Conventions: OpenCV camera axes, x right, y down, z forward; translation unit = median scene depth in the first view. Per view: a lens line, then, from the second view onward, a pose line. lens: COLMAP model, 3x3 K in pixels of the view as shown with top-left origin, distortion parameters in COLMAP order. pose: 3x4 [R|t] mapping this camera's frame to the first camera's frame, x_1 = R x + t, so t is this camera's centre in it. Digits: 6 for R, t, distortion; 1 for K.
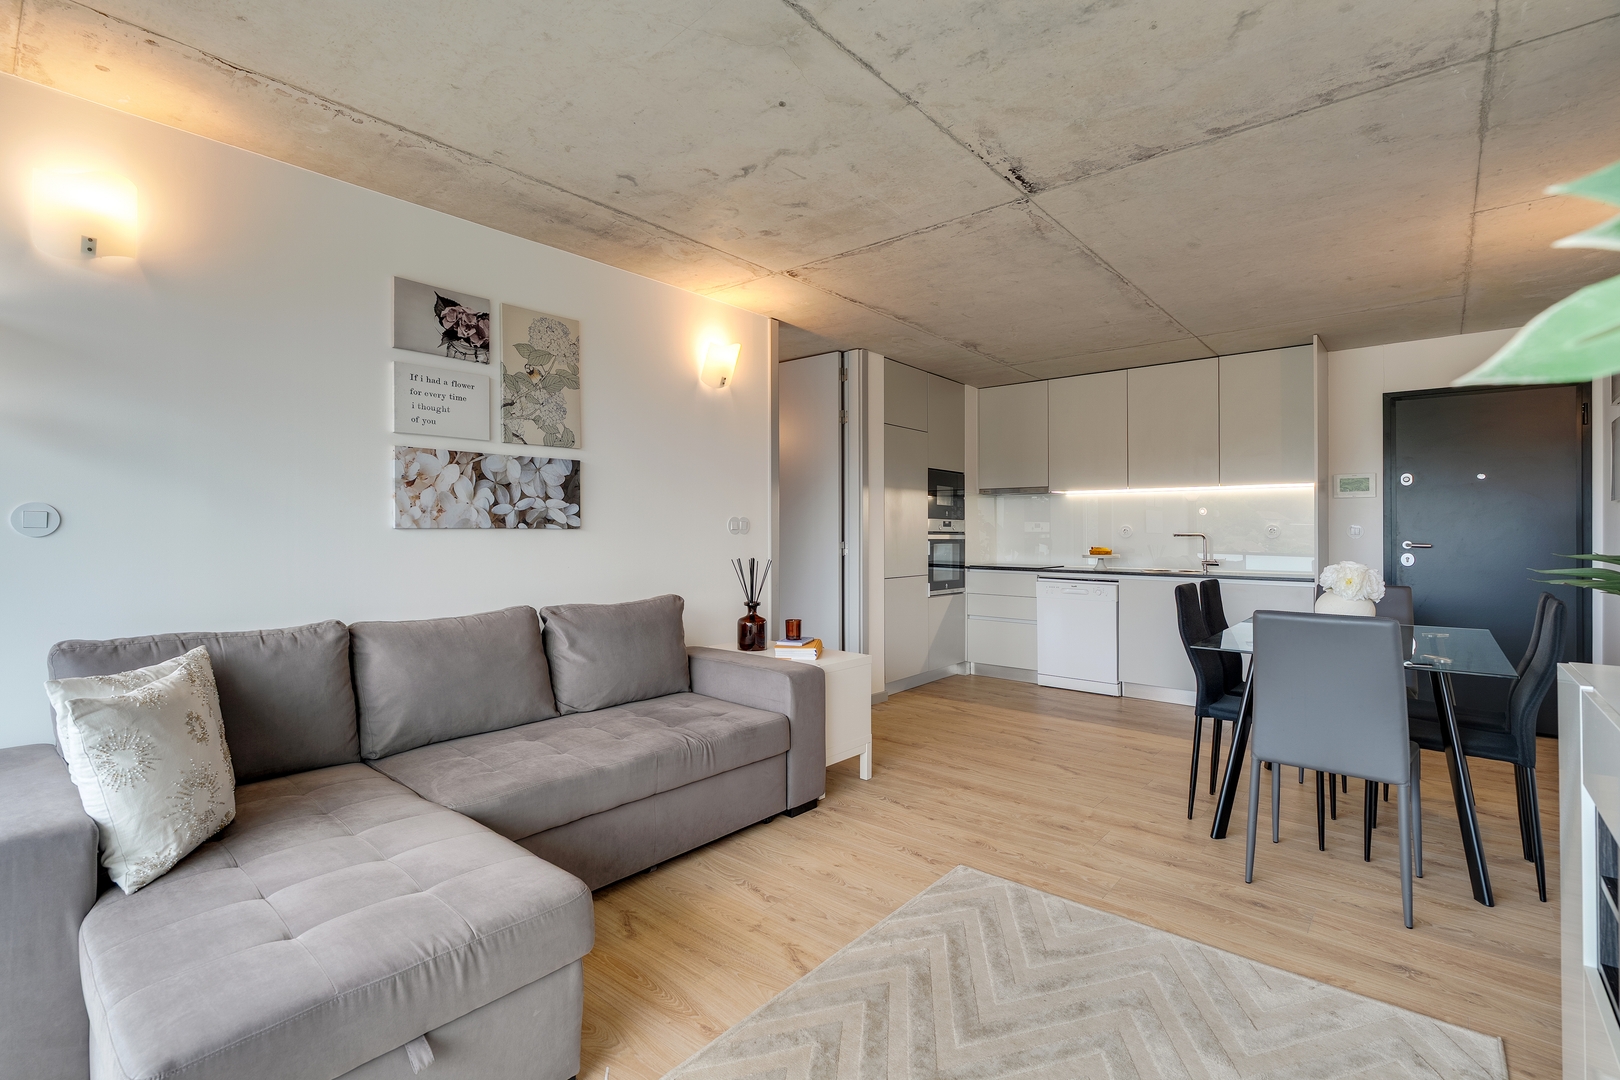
lens RADIAL K [[739.1, 0, 799.6], [0, 739.1, 521.0], [0, 0, 1]] dist [-0.010008, 0.001350]
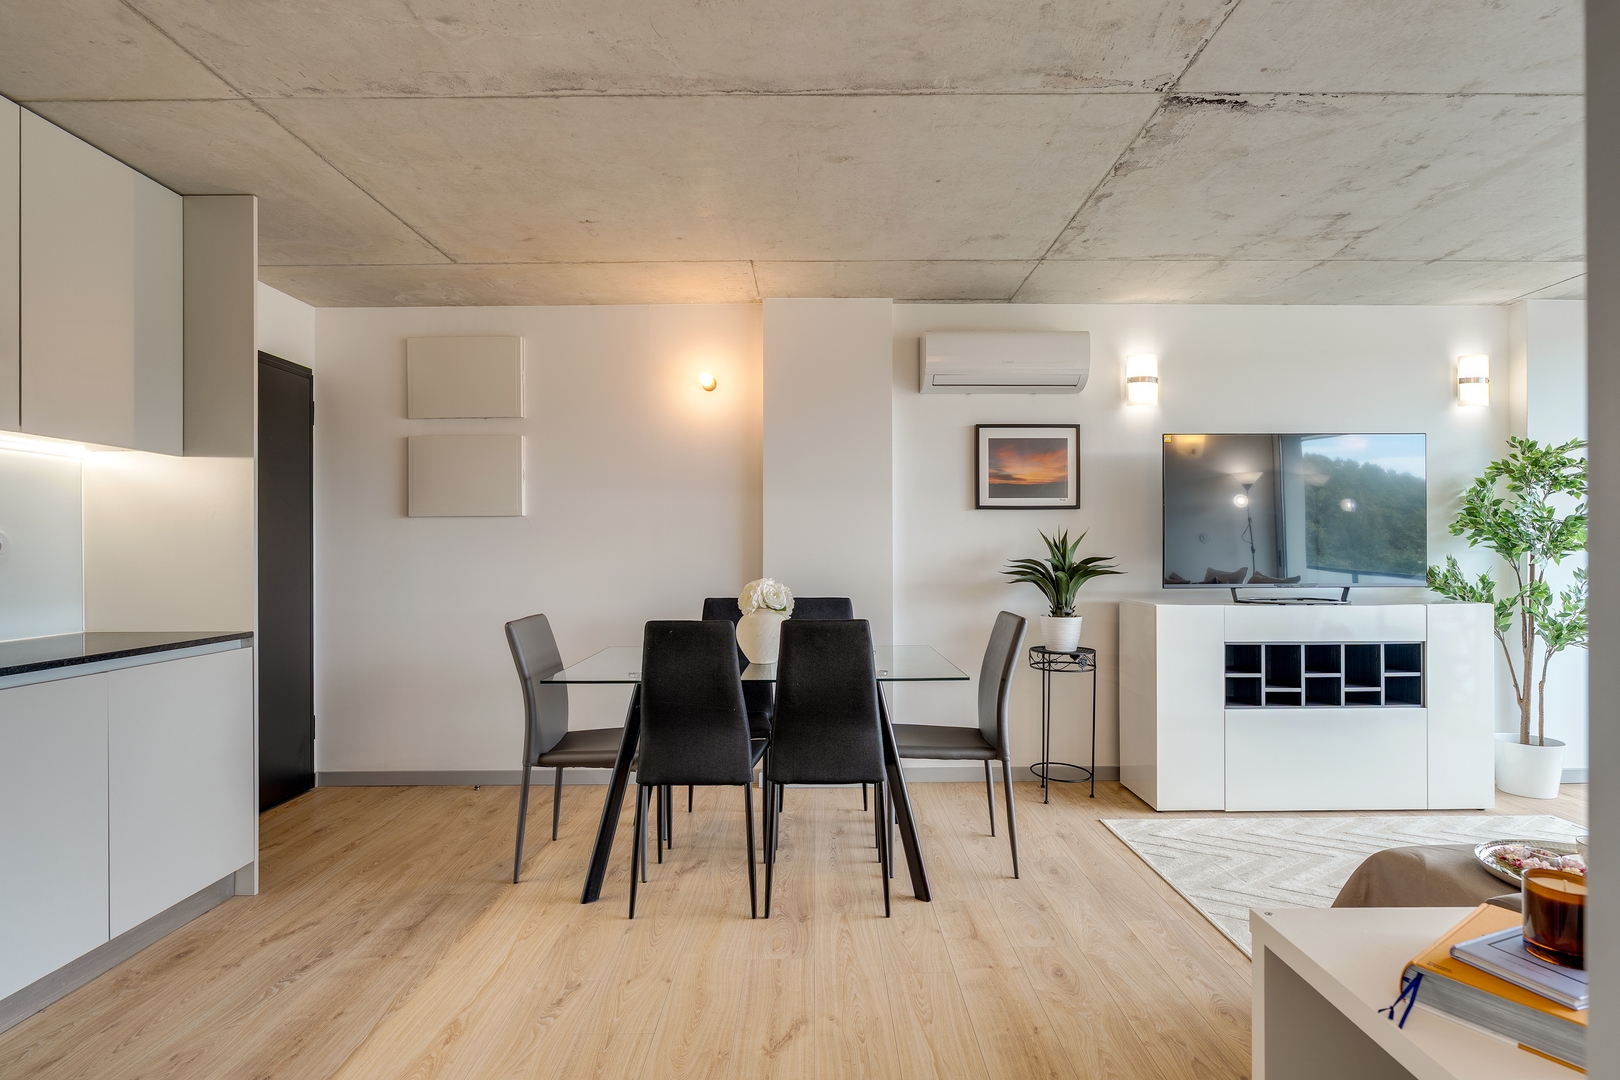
lens RADIAL K [[807.3, 0, 820.7], [0, 807.3, 553.8], [0, 0, 1]] dist [0.004660, -0.002738]
pose [[-0.663014, -0.000485, 0.748607, -0.061471], [-0.008923, 0.999934, -0.007255, 0.029081], [-0.748554, -0.011490, -0.662974, 1.650995]]
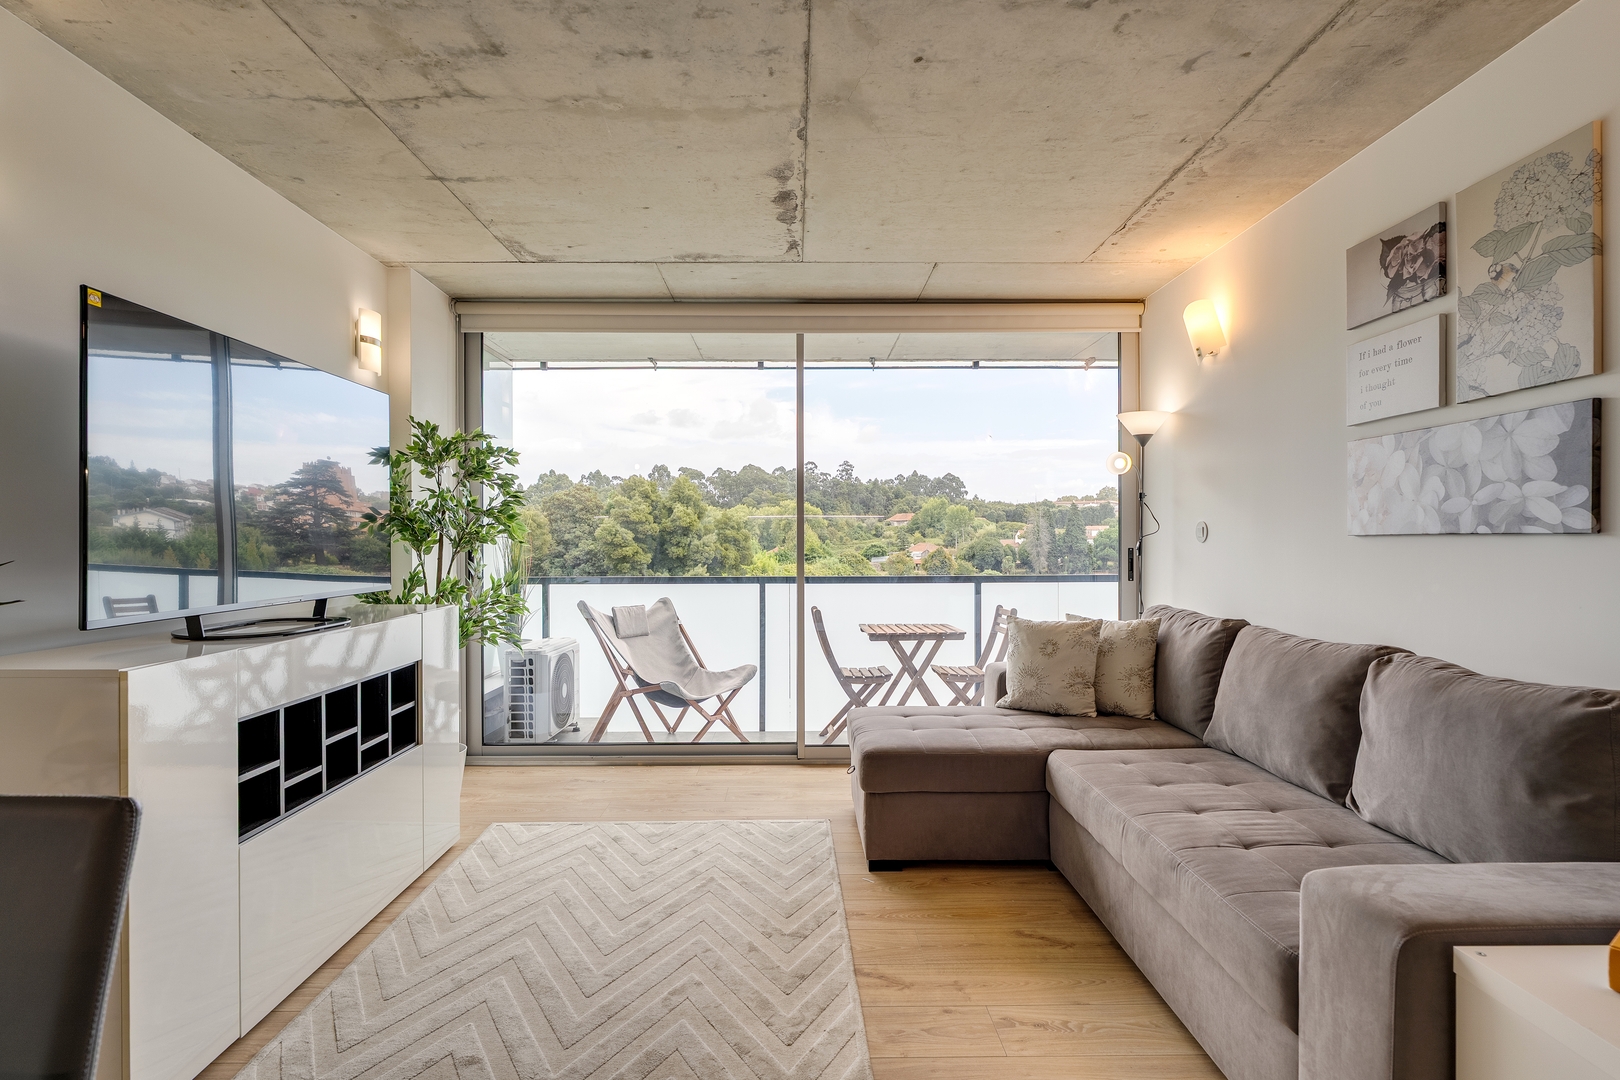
lens RADIAL K [[770.4, 0, 805.1], [0, 770.4, 543.7], [0, 0, 1]] dist [-0.007037, -0.001882]
pose [[-0.746773, 0.003306, -0.665070, 0.503395], [0.009249, 0.999943, -0.005415, 0.017408], [0.665014, -0.010195, -0.746761, 1.149717]]
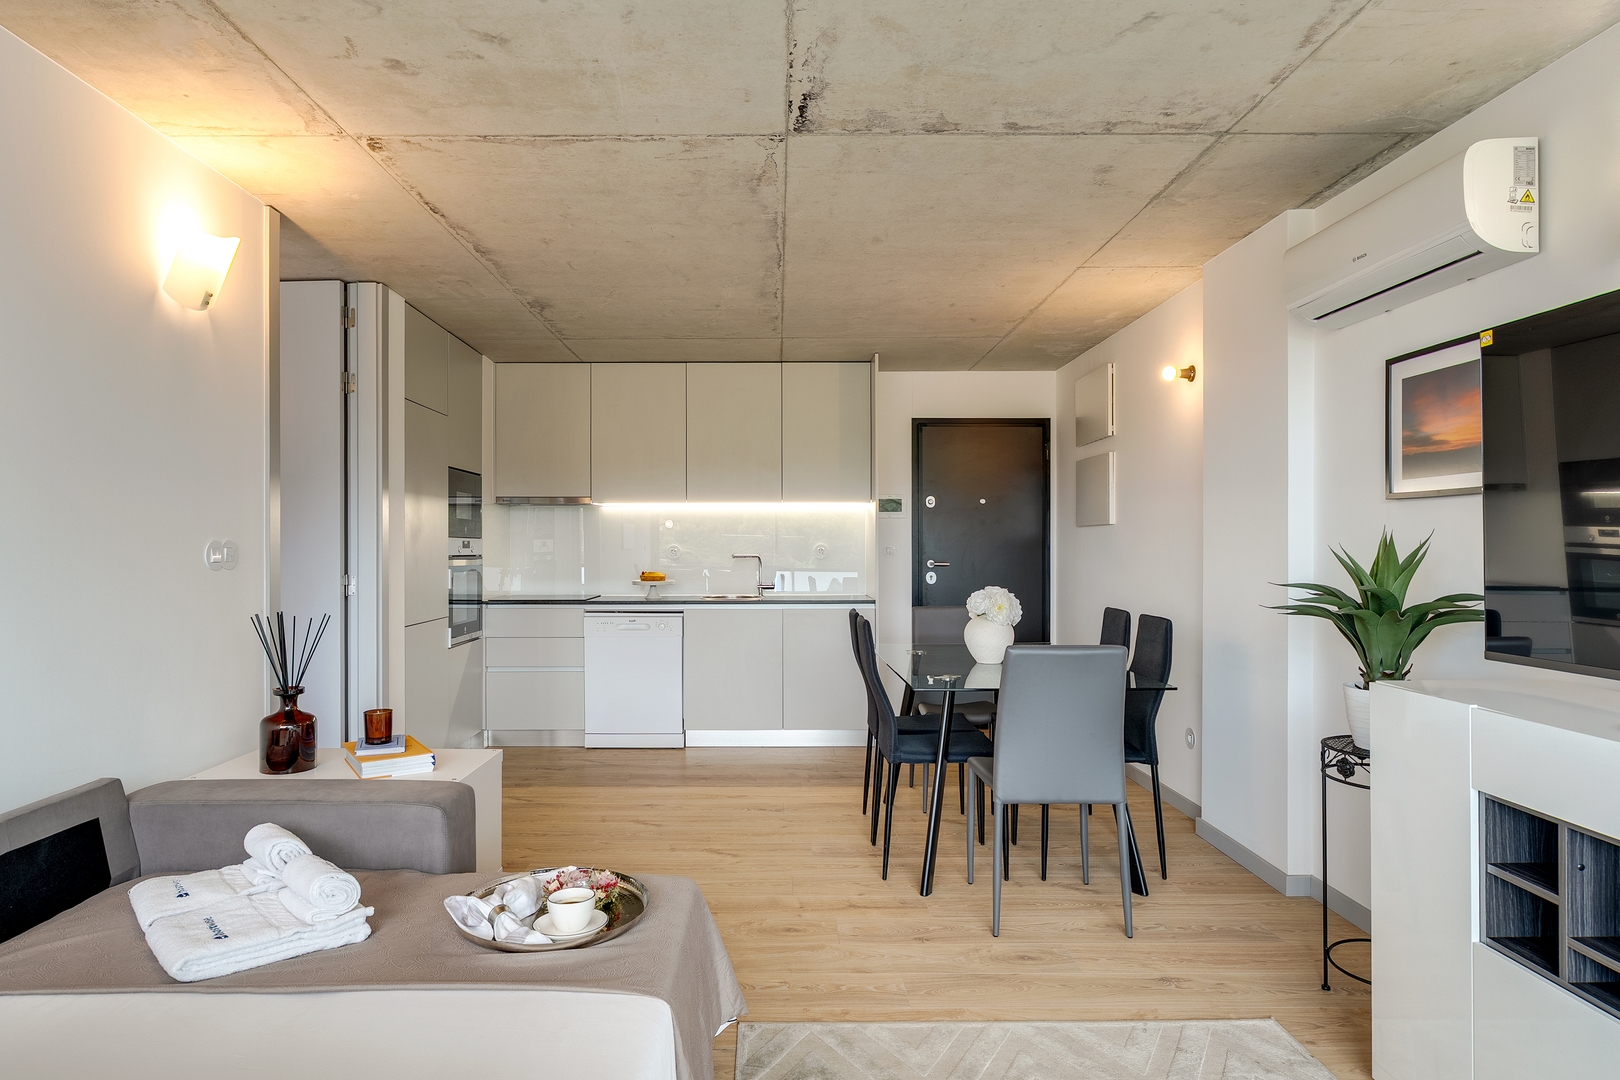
lens RADIAL K [[899.7, 0, 776.8], [0, 899.7, 535.4], [0, 0, 1]] dist [-0.016543, 0.004880]
pose [[0.754750, 0.001282, 0.656011, -0.293401], [-0.005007, 0.999980, 0.003806, -0.019202], [-0.655993, -0.006157, 0.754742, 0.267294]]
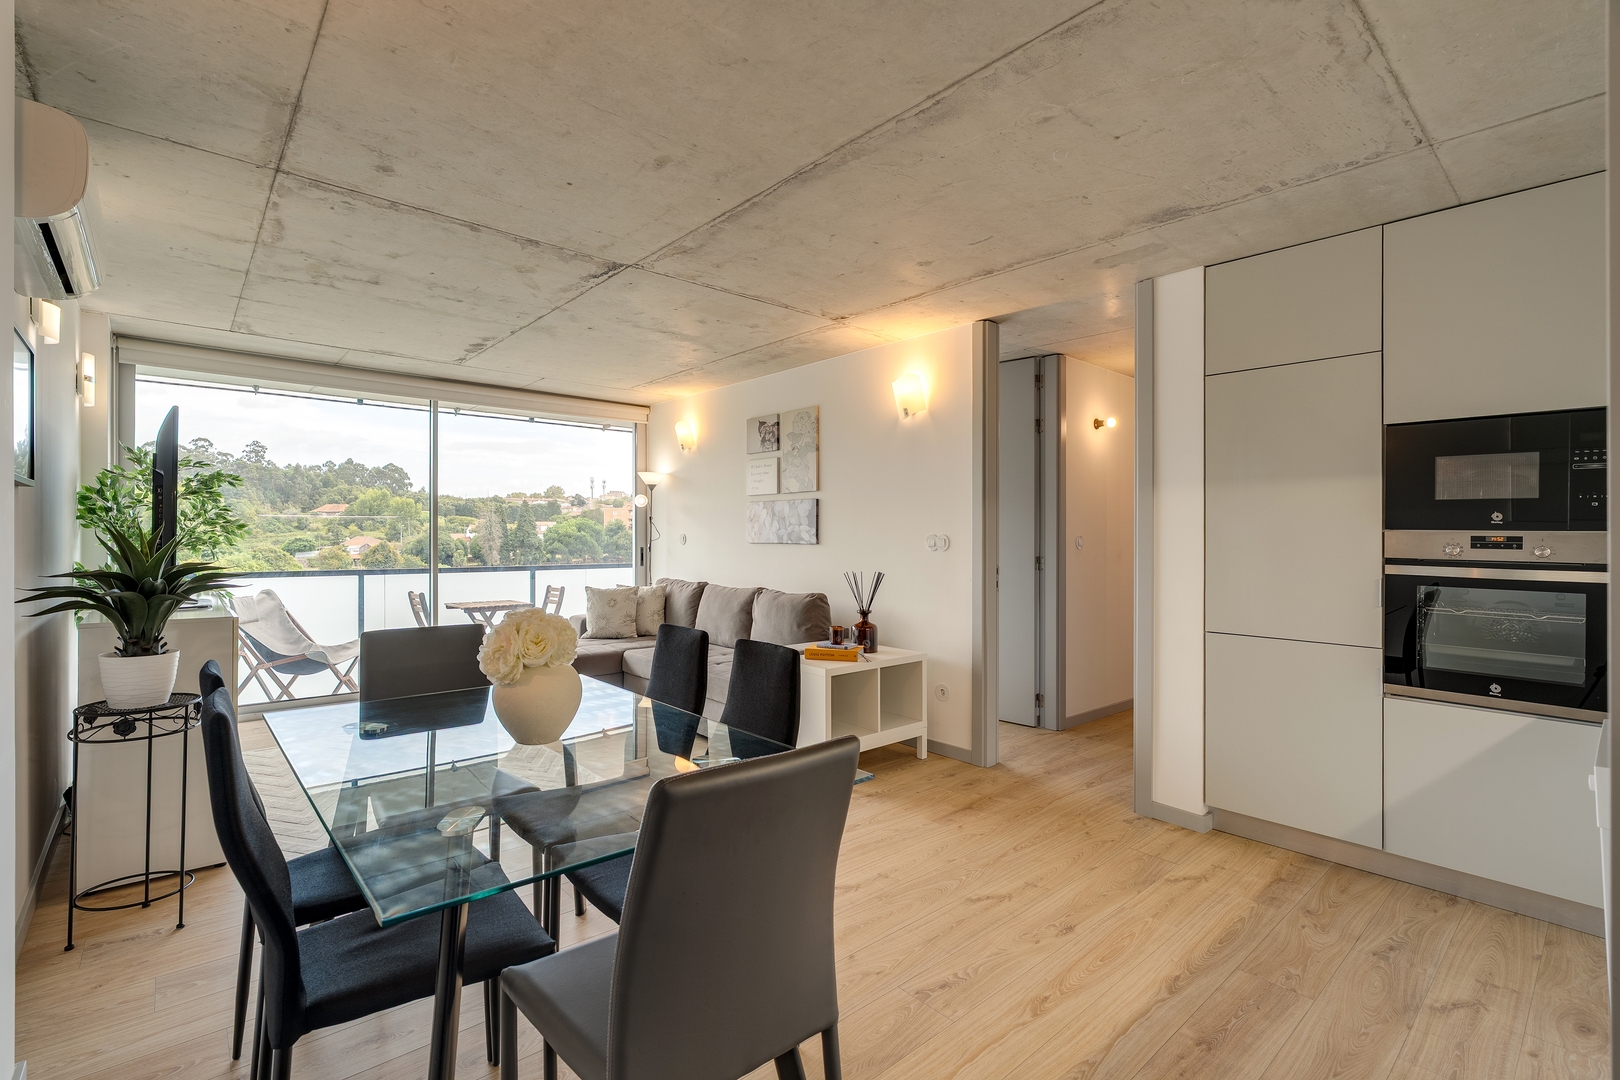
lens RADIAL K [[728.0, 0, 809.8], [0, 728.0, 536.5], [0, 0, 1]] dist [-0.010898, 0.001603]
pose [[-0.129594, -0.000177, -0.991567, 1.311074], [0.007478, 0.999971, -0.001156, -0.003681], [0.991539, -0.007564, -0.129589, 1.314962]]
